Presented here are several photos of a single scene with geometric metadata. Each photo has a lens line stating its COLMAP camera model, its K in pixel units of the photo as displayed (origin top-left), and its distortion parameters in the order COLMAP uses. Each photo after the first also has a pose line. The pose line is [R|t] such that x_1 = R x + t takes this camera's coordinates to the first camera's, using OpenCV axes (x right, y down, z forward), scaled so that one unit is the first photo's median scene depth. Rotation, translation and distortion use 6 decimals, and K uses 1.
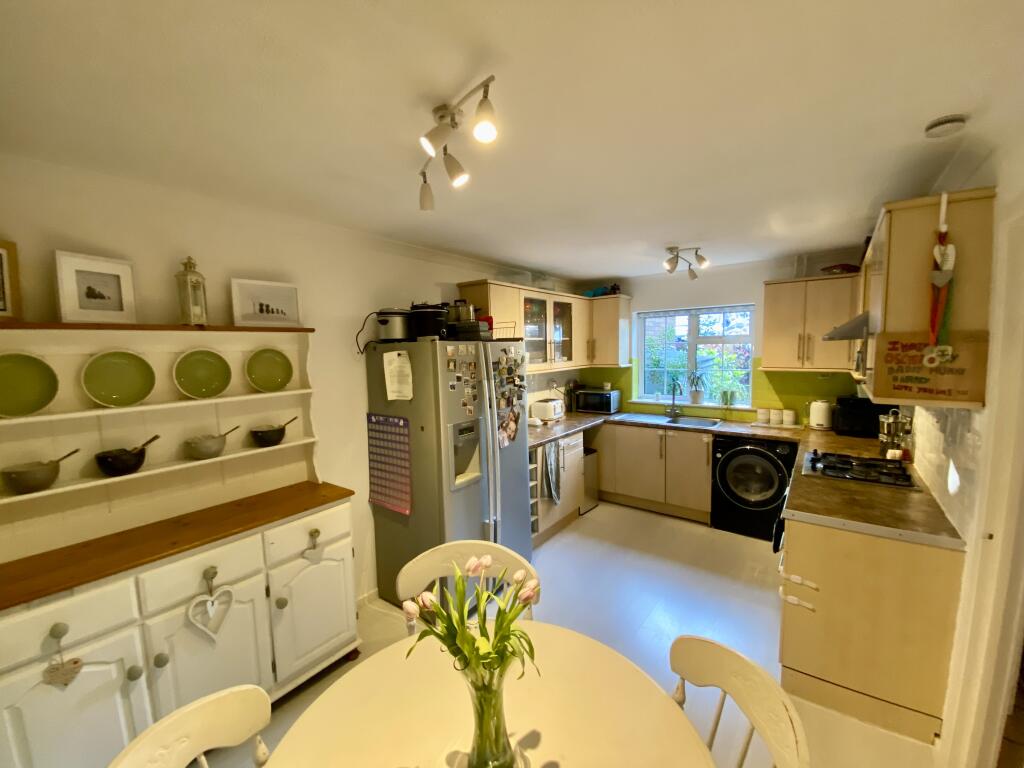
lens RADIAL K [[417.5, 0, 510.9], [0, 417.5, 387.6], [0, 0, 1]] dist [0.000830, -0.000021]
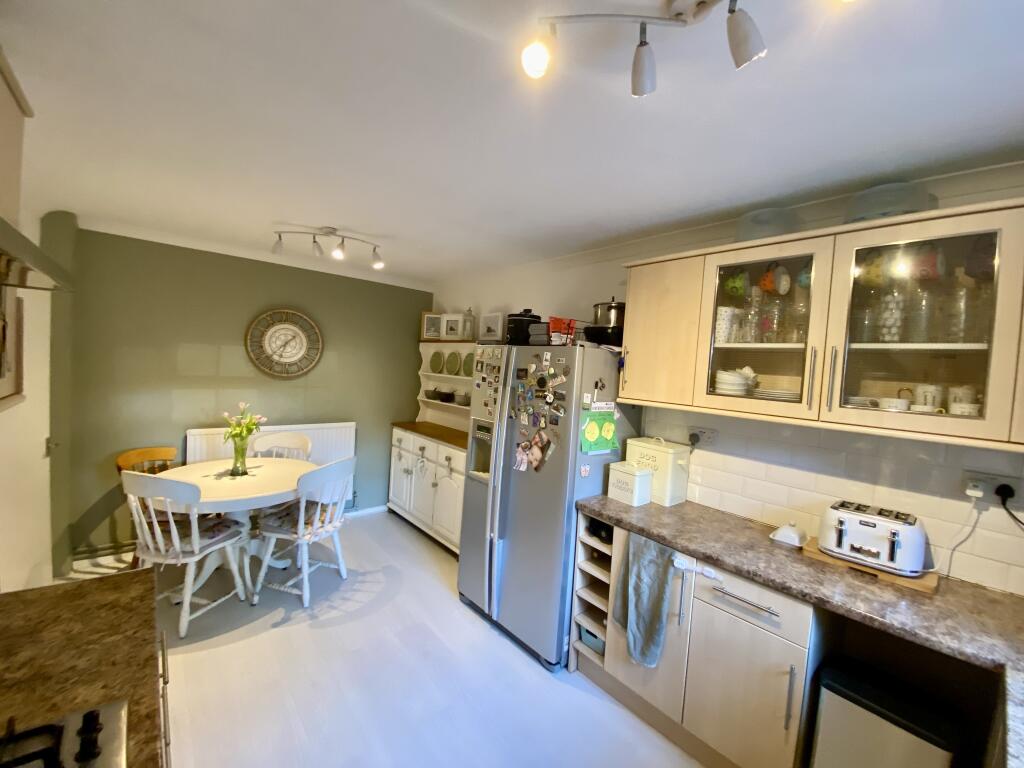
lens RADIAL K [[417.5, 0, 509.4], [0, 417.5, 385.4], [0, 0, 1]] dist [0.000830, -0.000021]
pose [[-0.239595, 0.052543, -0.969450, 0.784415], [-0.148990, 0.984717, 0.090193, -0.097374], [0.959373, 0.166048, -0.228105, 1.130998]]
